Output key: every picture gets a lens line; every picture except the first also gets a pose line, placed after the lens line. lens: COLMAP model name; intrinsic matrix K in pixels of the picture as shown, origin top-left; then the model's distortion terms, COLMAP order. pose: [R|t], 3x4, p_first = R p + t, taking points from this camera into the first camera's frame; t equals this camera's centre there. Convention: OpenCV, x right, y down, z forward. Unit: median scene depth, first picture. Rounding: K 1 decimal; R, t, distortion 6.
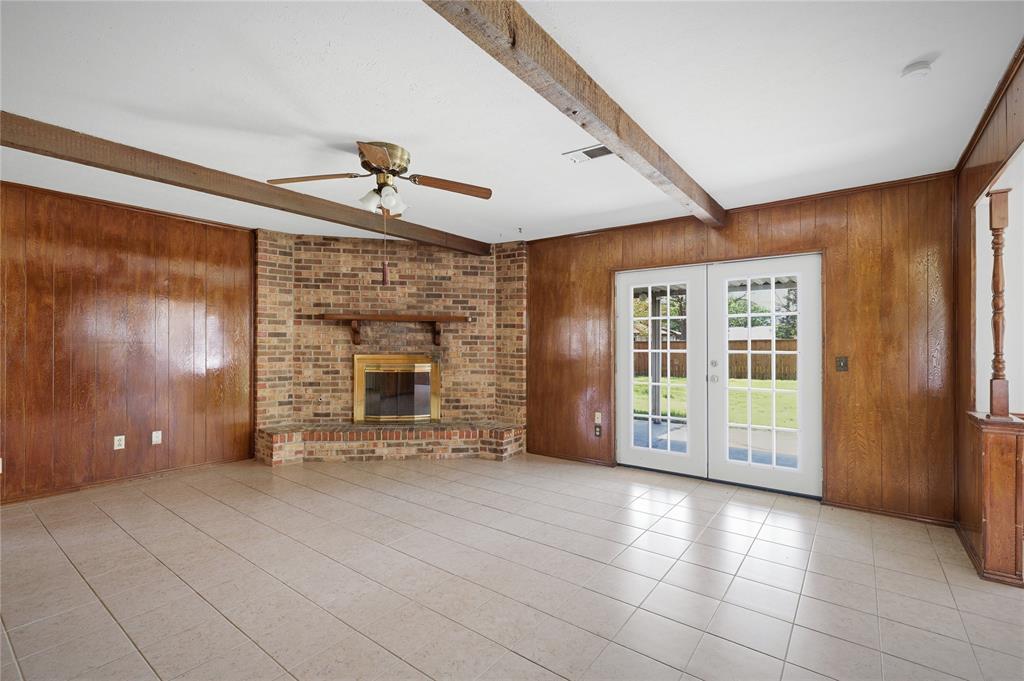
lens RADIAL K [[457.9, 0, 517.6], [0, 457.9, 342.1], [0, 0, 1]] dist [-0.001312, 0.001614]
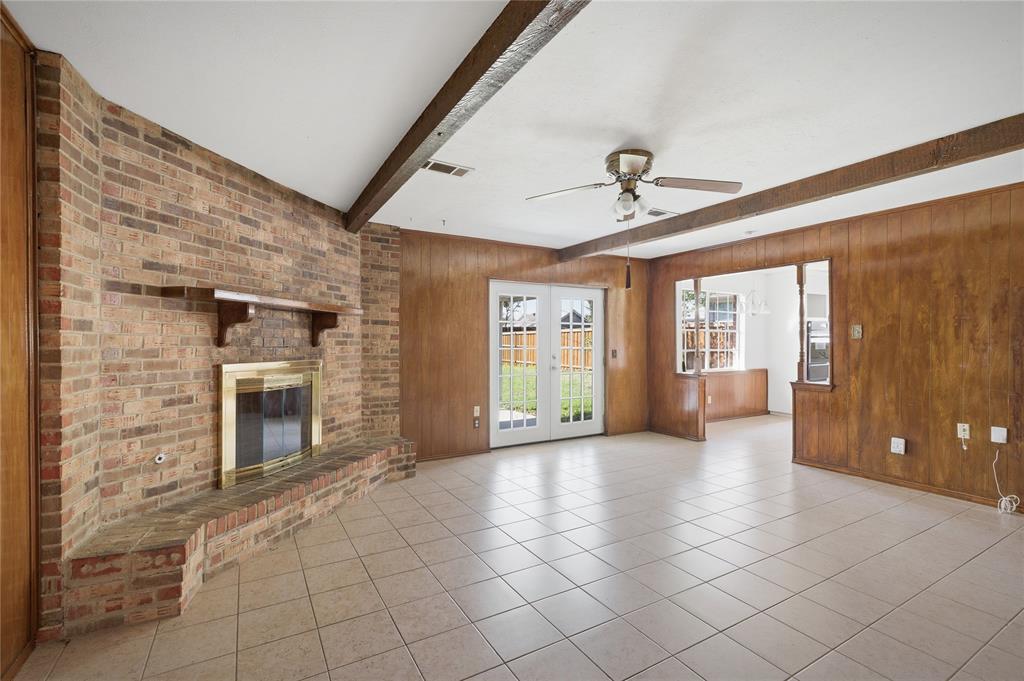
lens RADIAL K [[457.9, 0, 514.0], [0, 457.9, 344.2], [0, 0, 1]] dist [-0.001312, 0.001614]
pose [[0.392378, -0.006598, 0.919780, -0.728268], [-0.004445, 0.999949, 0.009069, -0.004199], [-0.919793, -0.007647, 0.392329, 0.453442]]
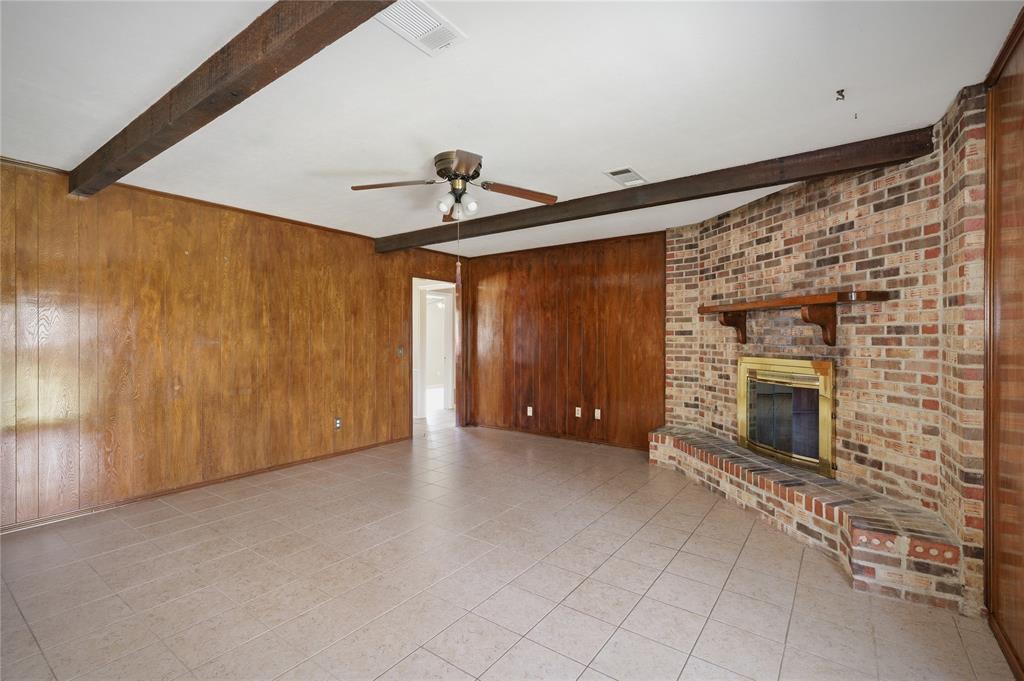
lens RADIAL K [[457.9, 0, 513.0], [0, 457.9, 340.4], [0, 0, 1]] dist [-0.001312, 0.001614]
pose [[0.014850, -0.003600, -0.999883, 0.416659], [0.000676, 0.999993, -0.003591, 0.002705], [0.999889, -0.000622, 0.014853, 0.603634]]
